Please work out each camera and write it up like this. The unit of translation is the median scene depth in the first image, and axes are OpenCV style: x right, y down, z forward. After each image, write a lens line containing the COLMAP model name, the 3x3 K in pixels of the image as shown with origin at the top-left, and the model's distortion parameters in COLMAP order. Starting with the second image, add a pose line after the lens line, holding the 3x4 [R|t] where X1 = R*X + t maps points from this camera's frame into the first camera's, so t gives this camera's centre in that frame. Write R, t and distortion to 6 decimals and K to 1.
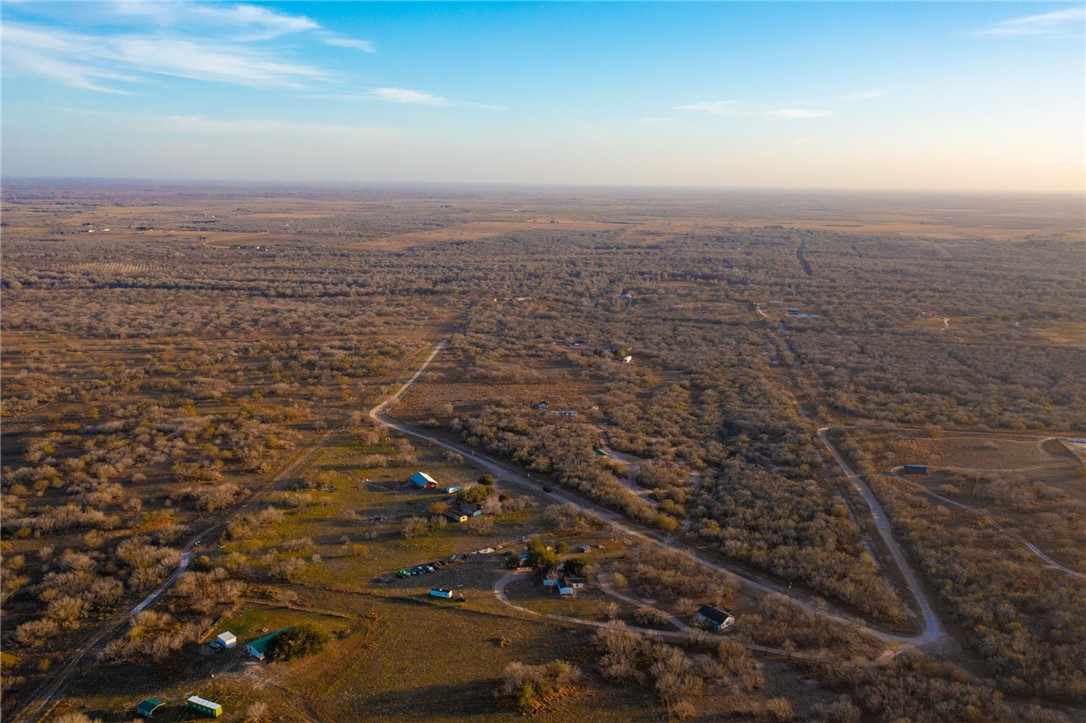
lens RADIAL K [[914.7, 0, 551.5], [0, 914.7, 360.1], [0, 0, 1]] dist [-0.010525, 0.003486]
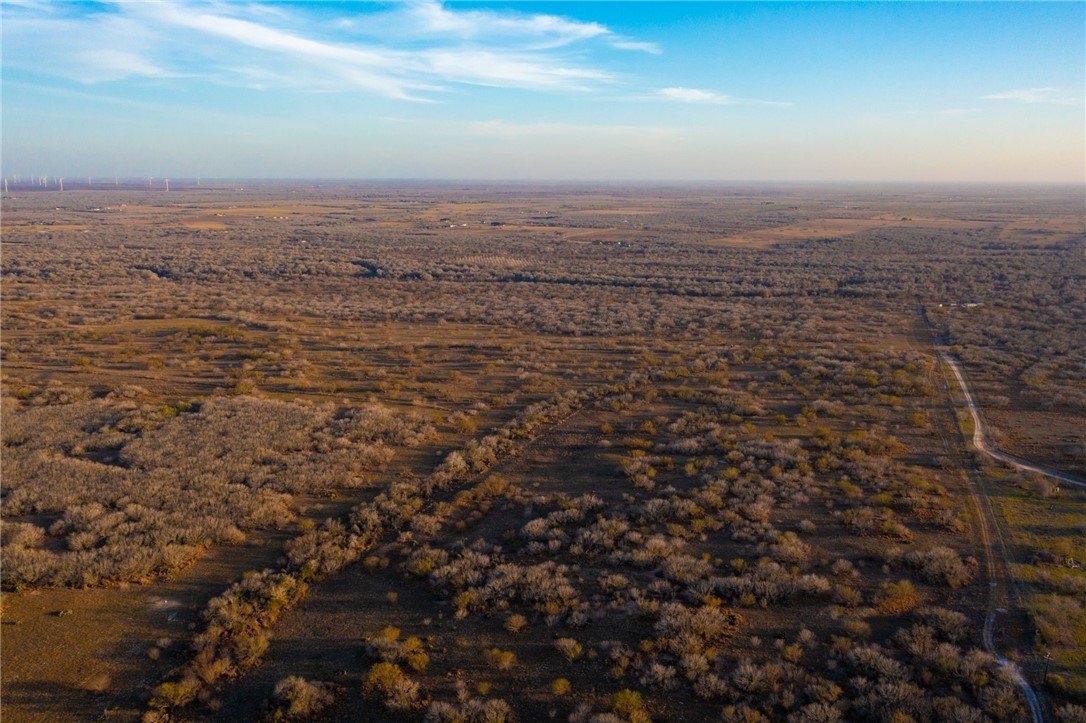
lens RADIAL K [[914.7, 0, 551.5], [0, 914.7, 360.1], [0, 0, 1]] dist [-0.010525, 0.003486]
pose [[0.956291, 0.046028, -0.288772, -0.376370], [-0.045688, 0.998924, 0.007924, -0.008899], [0.288826, 0.005615, 0.957365, 0.149400]]
